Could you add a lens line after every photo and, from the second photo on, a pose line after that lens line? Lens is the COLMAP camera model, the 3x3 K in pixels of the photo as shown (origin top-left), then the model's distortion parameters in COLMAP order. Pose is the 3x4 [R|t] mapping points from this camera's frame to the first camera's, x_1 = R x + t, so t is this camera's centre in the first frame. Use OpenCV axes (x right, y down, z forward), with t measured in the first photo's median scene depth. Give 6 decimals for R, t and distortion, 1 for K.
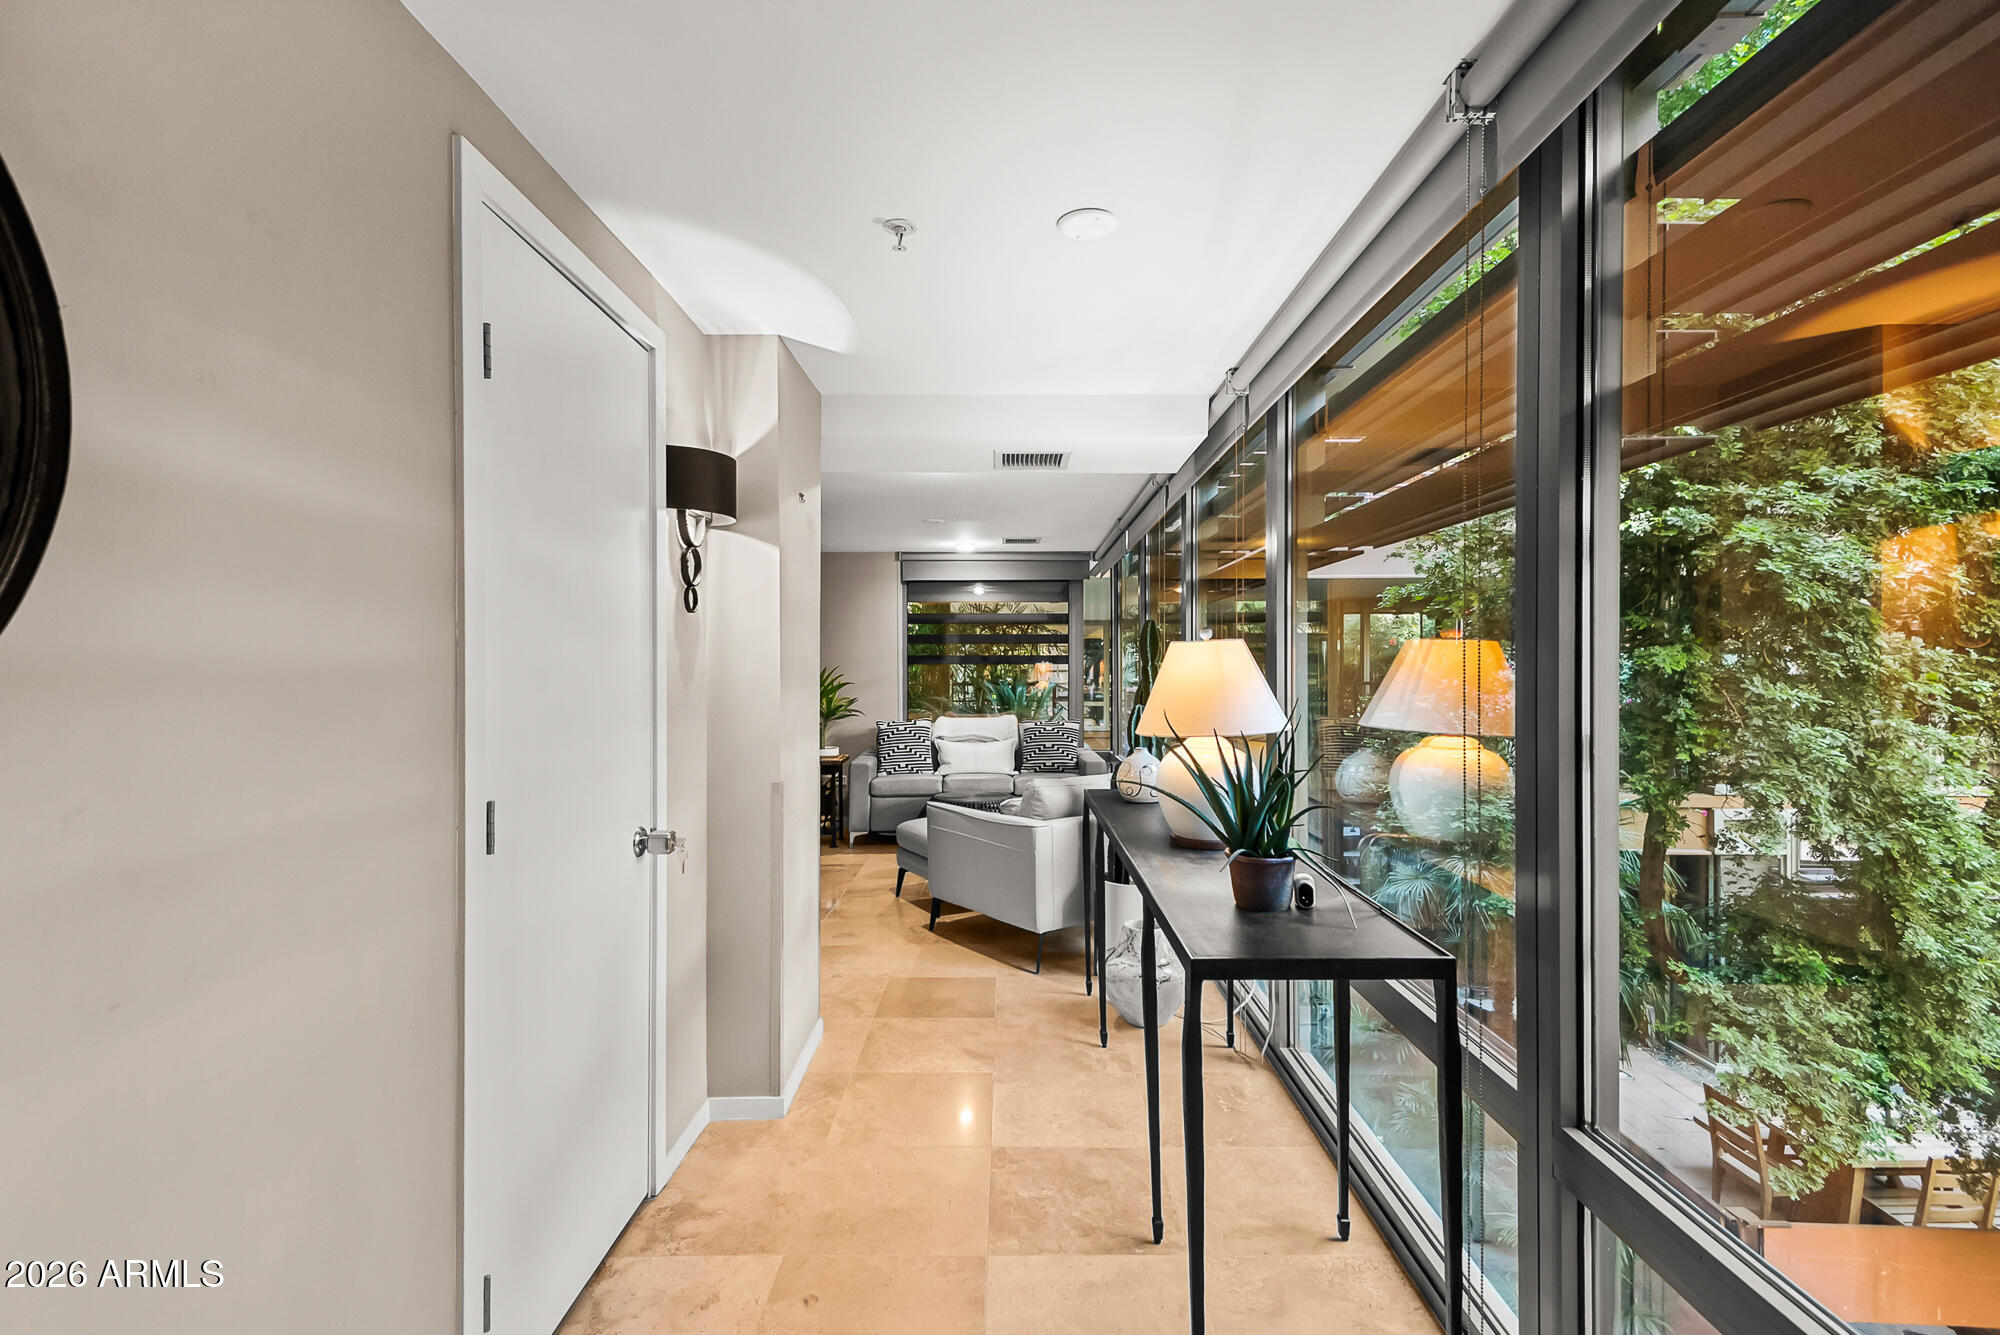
lens RADIAL K [[914.2, 0, 985.6], [0, 914.2, 670.2], [0, 0, 1]] dist [0.038197, -0.013079]
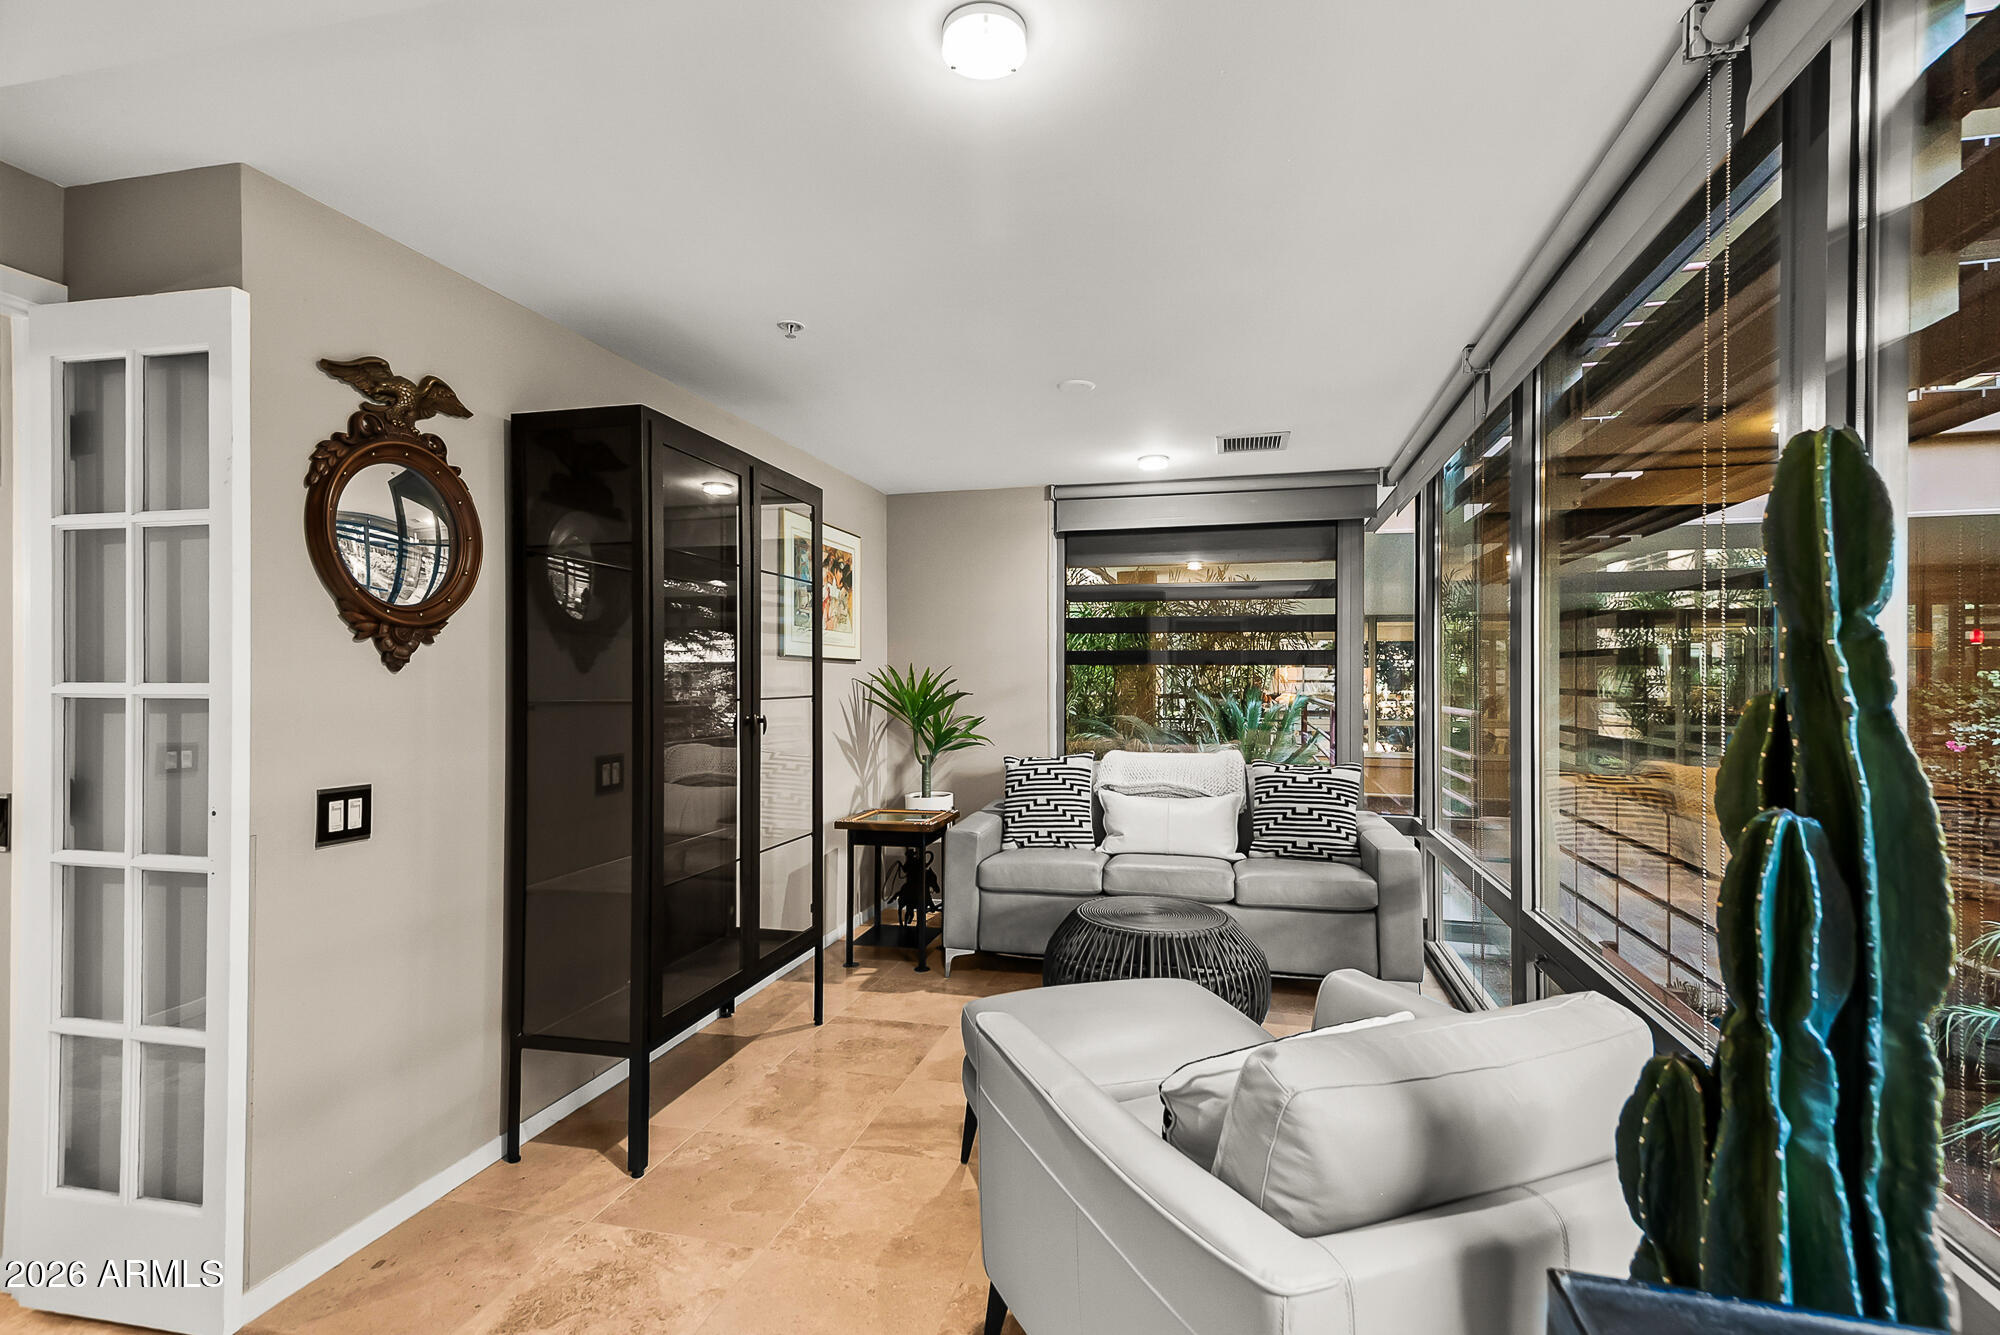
lens RADIAL K [[914.2, 0, 1000.9], [0, 914.2, 669.9], [0, 0, 1]] dist [0.038197, -0.013079]
pose [[0.971609, 0.005016, -0.236537, 0.021571], [-0.006455, 0.999965, -0.005307, 0.001072], [0.236502, 0.006684, 0.971608, 0.384468]]
